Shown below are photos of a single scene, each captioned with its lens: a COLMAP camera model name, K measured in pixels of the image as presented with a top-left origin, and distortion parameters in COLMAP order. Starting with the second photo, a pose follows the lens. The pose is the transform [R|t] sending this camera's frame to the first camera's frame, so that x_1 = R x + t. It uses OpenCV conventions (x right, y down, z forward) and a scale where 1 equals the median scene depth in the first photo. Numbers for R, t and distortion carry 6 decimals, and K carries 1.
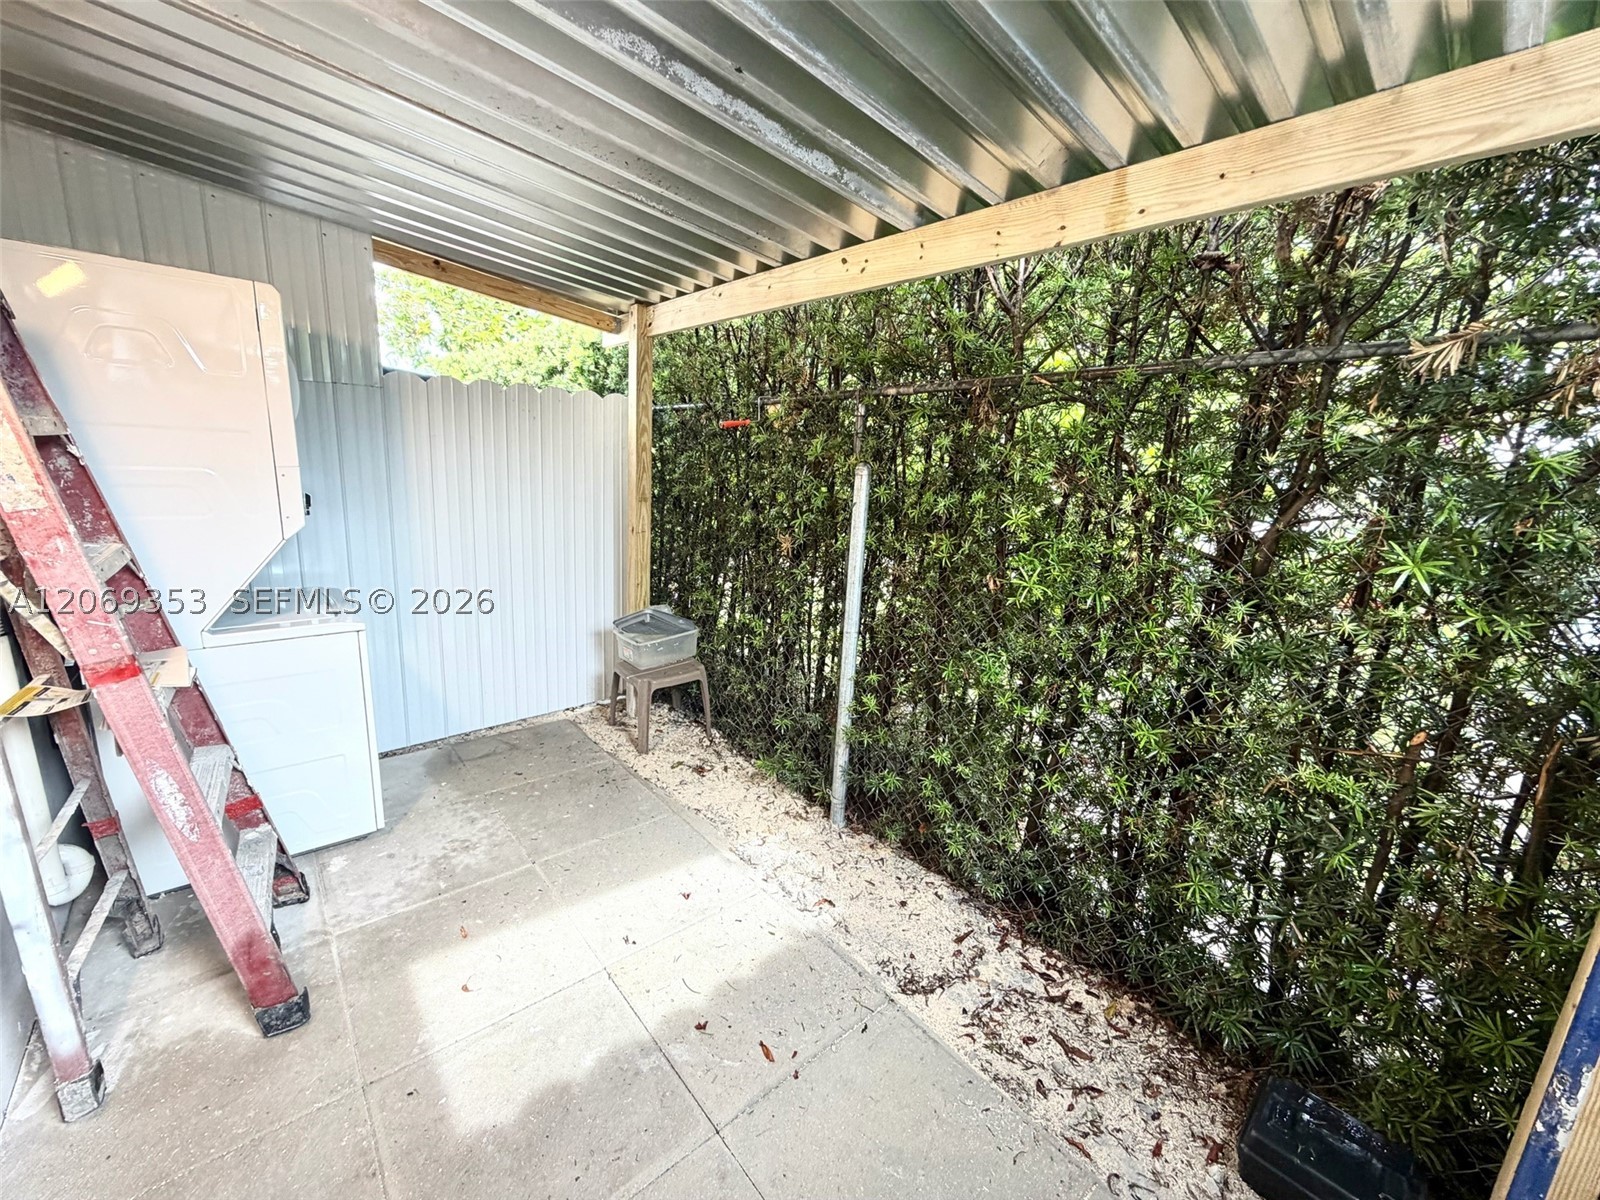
lens RADIAL K [[641.1, 0, 796.5], [0, 641.1, 597.2], [0, 0, 1]] dist [0.000924, 0.000048]
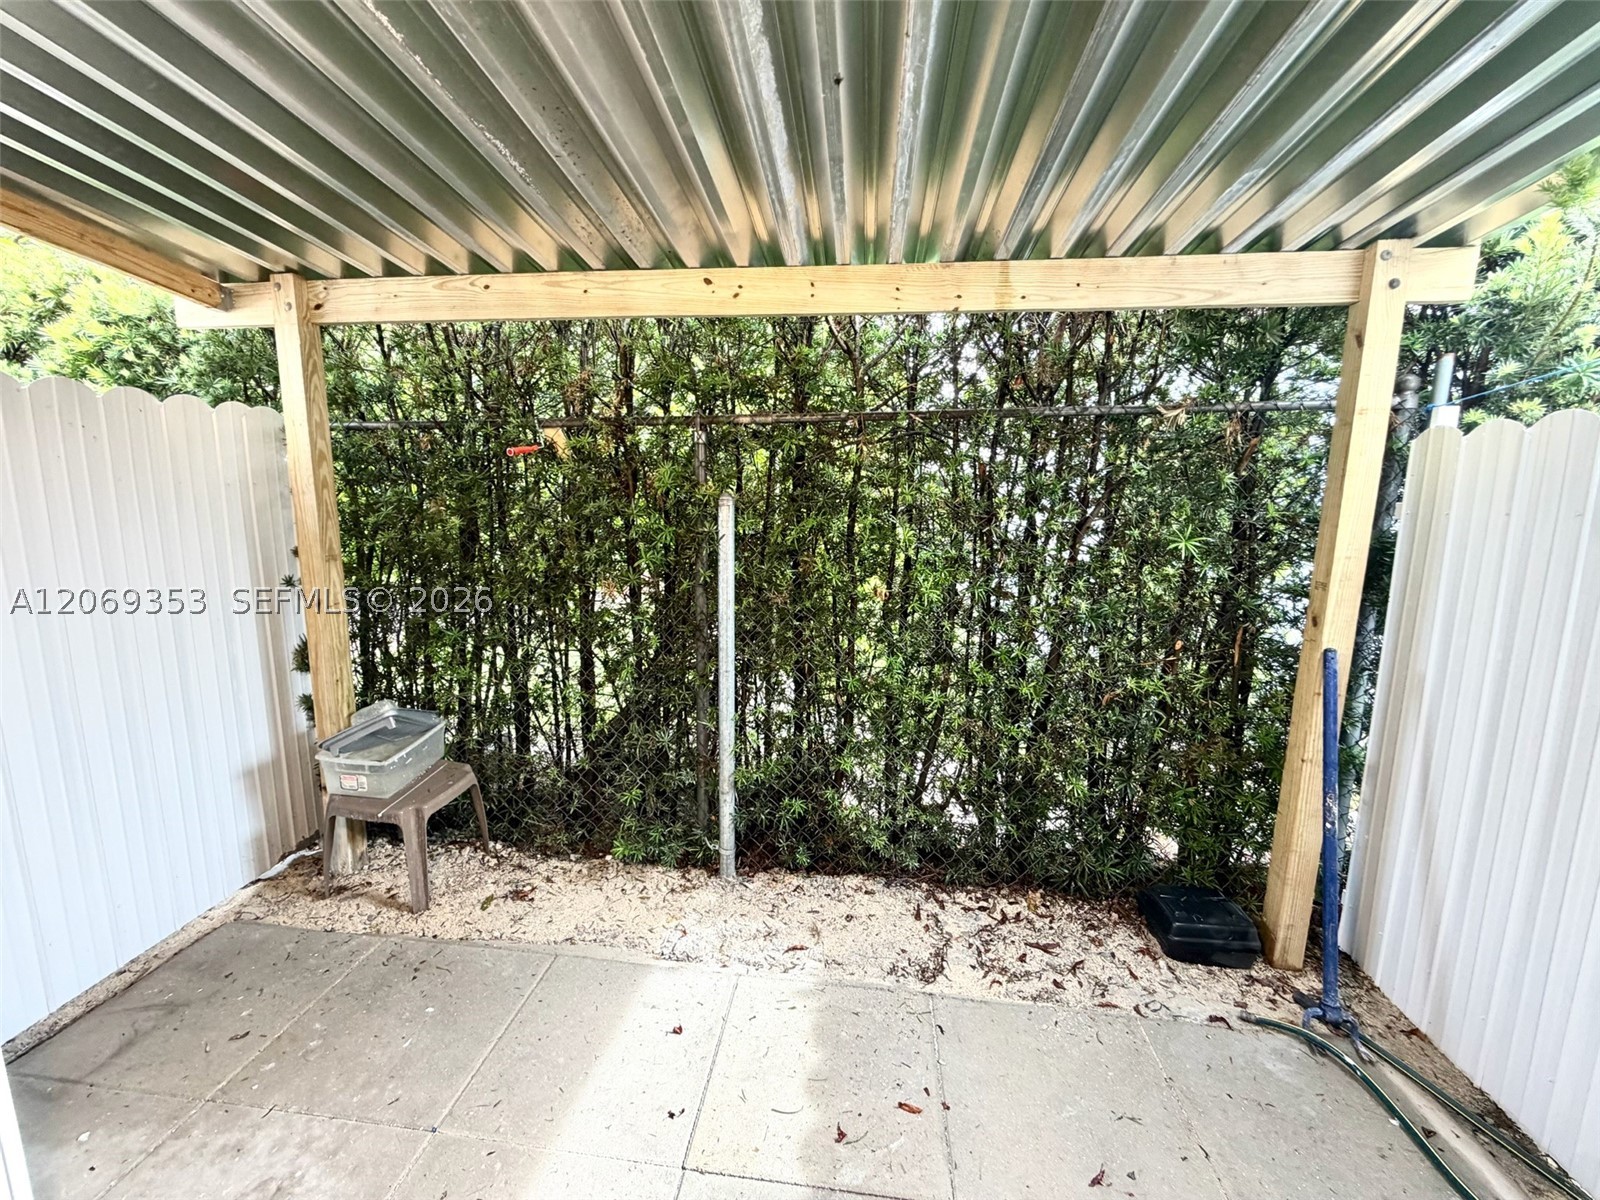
lens RADIAL K [[638.9, 0, 797.9], [0, 638.9, 598.7], [0, 0, 1]] dist [0.000055, 0.000097]
pose [[0.735116, -0.150903, 0.660933, -0.523990], [0.168428, 0.984998, 0.037561, -0.079925], [-0.656686, 0.083708, 0.749504, 0.253202]]
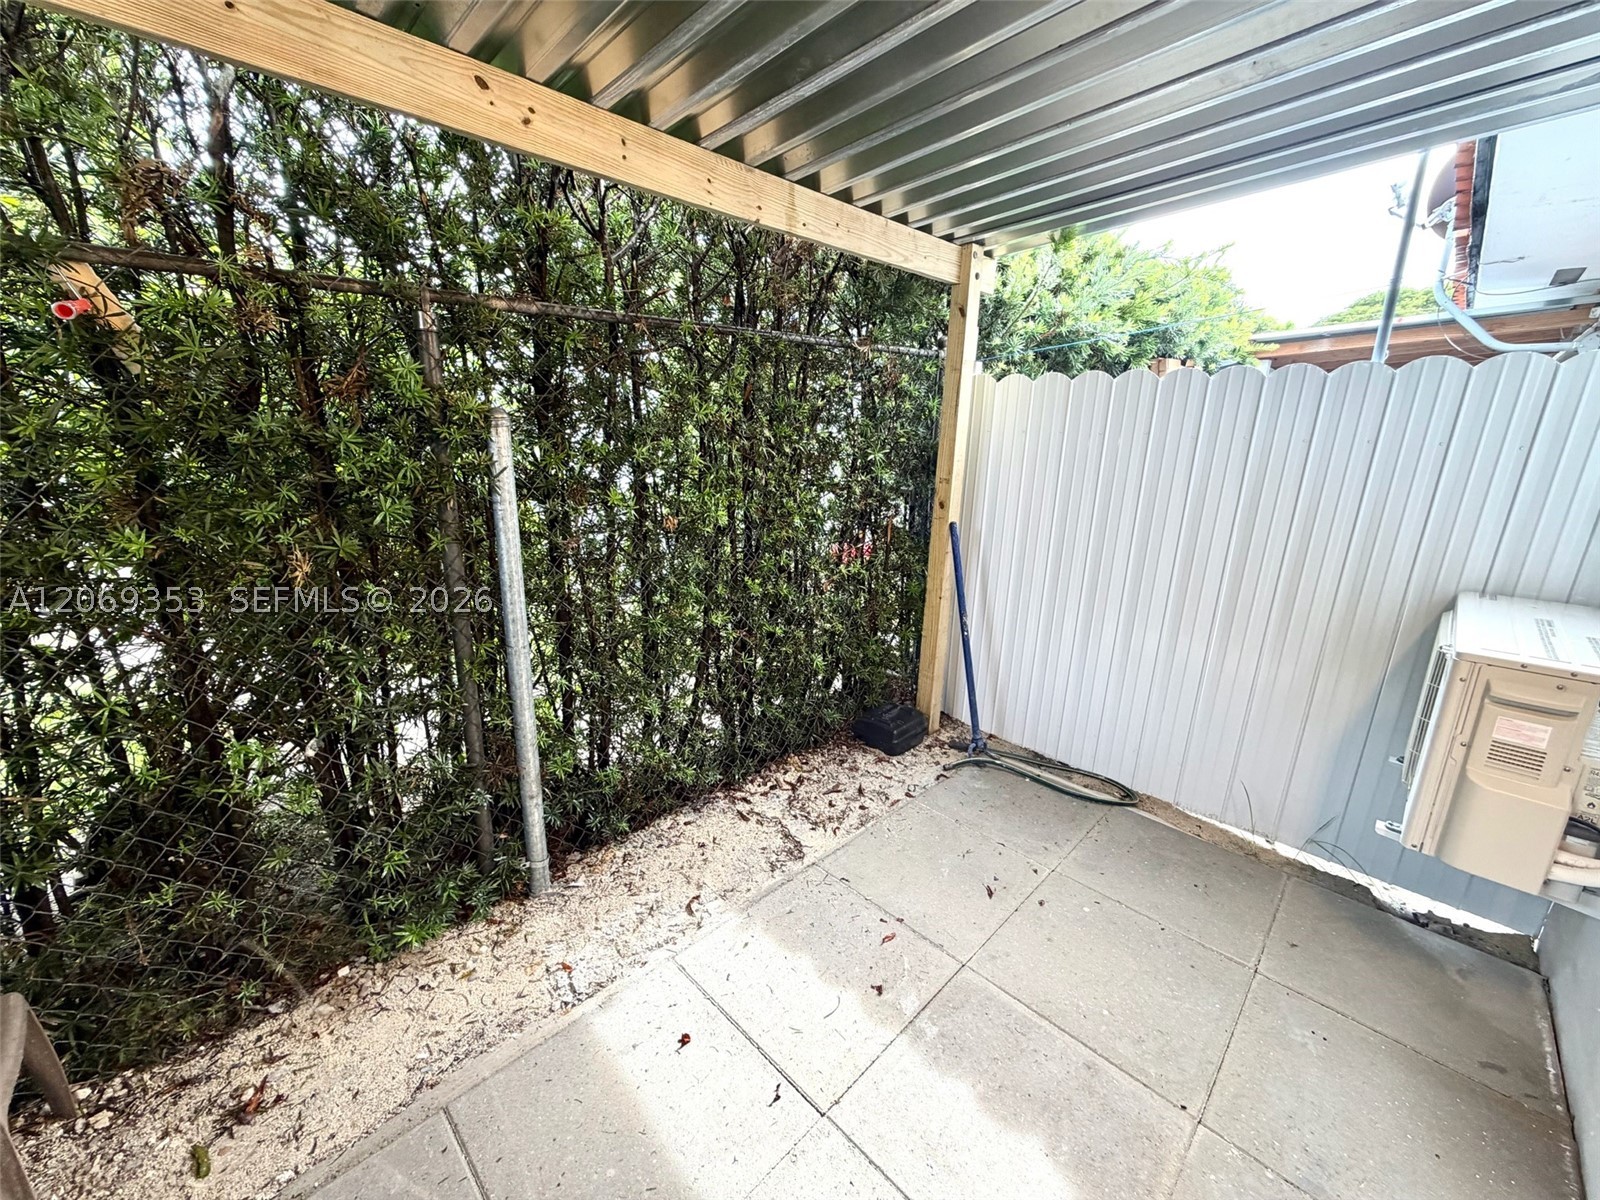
lens RADIAL K [[640.0, 0, 798.3], [0, 640.0, 599.0], [0, 0, 1]] dist [-0.000213, 0.000366]
pose [[-0.075847, -0.326772, 0.942055, -0.711220], [0.175083, 0.925733, 0.335207, -0.215422], [-0.981628, 0.190362, -0.013002, 0.810215]]
